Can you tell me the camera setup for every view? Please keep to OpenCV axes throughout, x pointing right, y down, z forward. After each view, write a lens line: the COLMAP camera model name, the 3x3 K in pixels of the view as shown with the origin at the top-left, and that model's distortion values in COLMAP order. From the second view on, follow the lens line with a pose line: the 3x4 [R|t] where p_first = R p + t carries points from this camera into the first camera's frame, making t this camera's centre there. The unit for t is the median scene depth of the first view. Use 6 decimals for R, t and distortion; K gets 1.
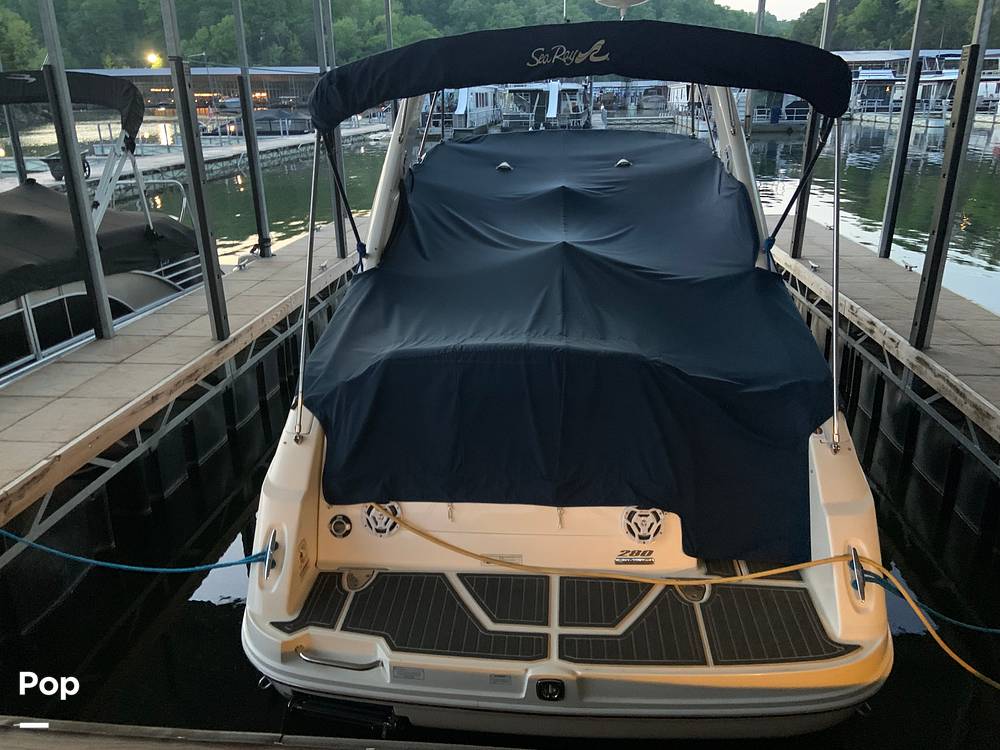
lens RADIAL K [[735.7, 0, 509.4], [0, 735.7, 383.0], [0, 0, 1]] dist [0.081735, -0.102720]
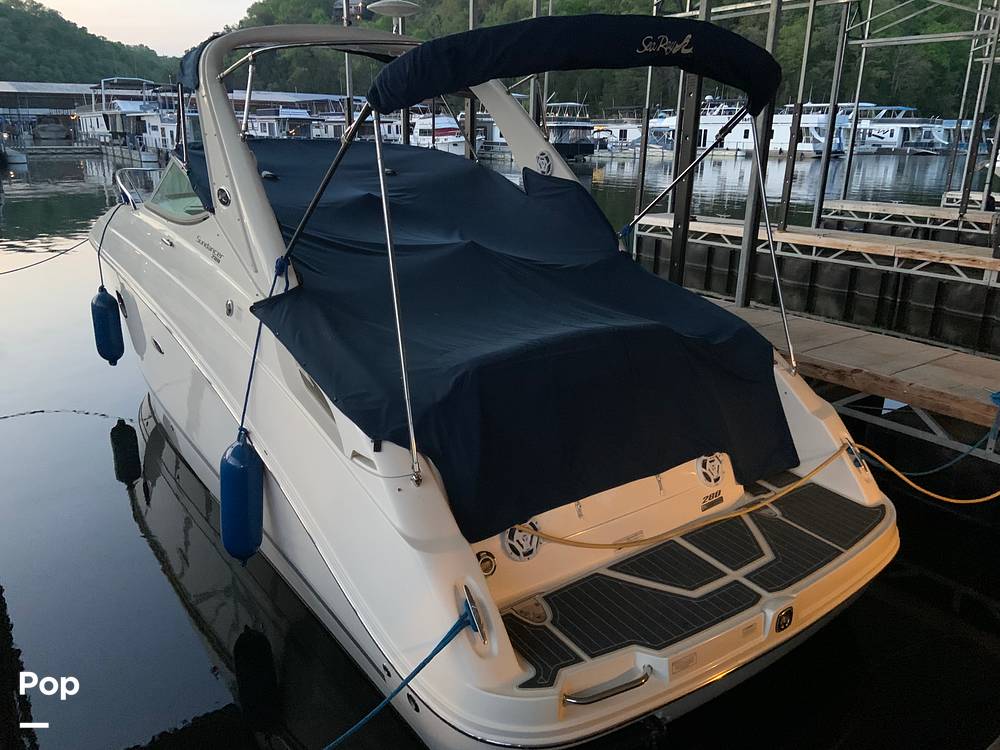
lens RADIAL K [[735.8, 0, 500.0], [0, 735.8, 375.0], [0, 0, 1]] dist [0.078333, -0.102065]
pose [[0.771180, -0.177281, 0.611435, -0.724035], [0.208097, 0.977881, 0.021065, -0.038347], [-0.601645, 0.110993, 0.791014, 0.290353]]
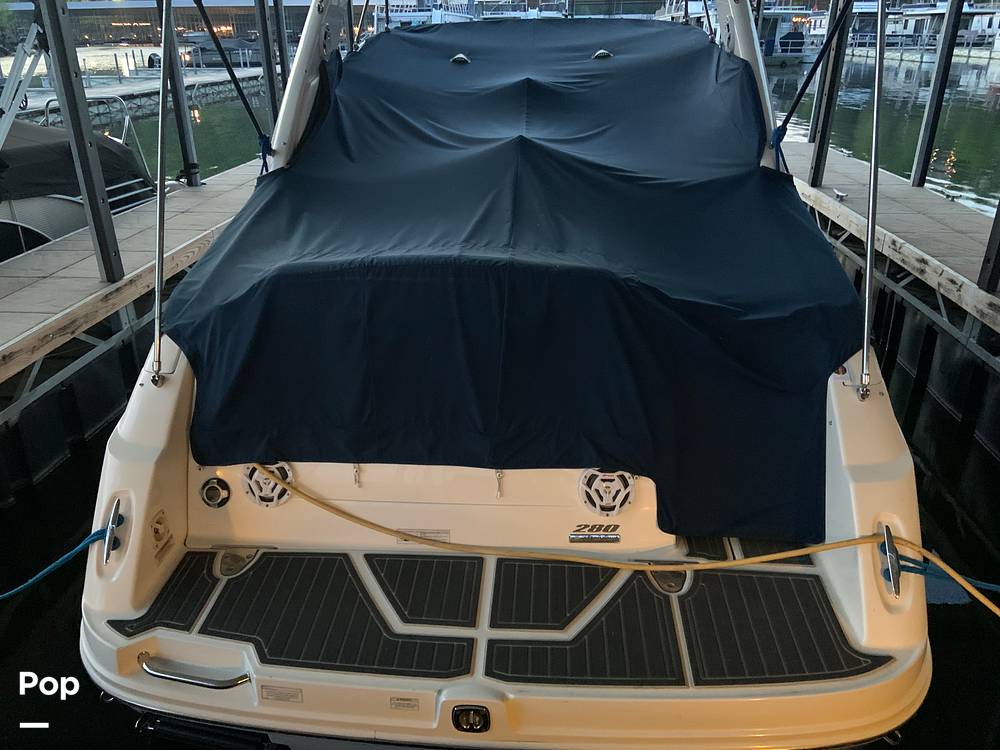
lens RADIAL K [[735.2, 0, 491.5], [0, 735.2, 391.0], [0, 0, 1]] dist [0.082264, -0.104120]
pose [[0.999971, 0.001690, -0.007410, 0.066806], [-0.001073, 0.996599, 0.082398, 0.024109], [0.007524, -0.082388, 0.996572, 0.244622]]
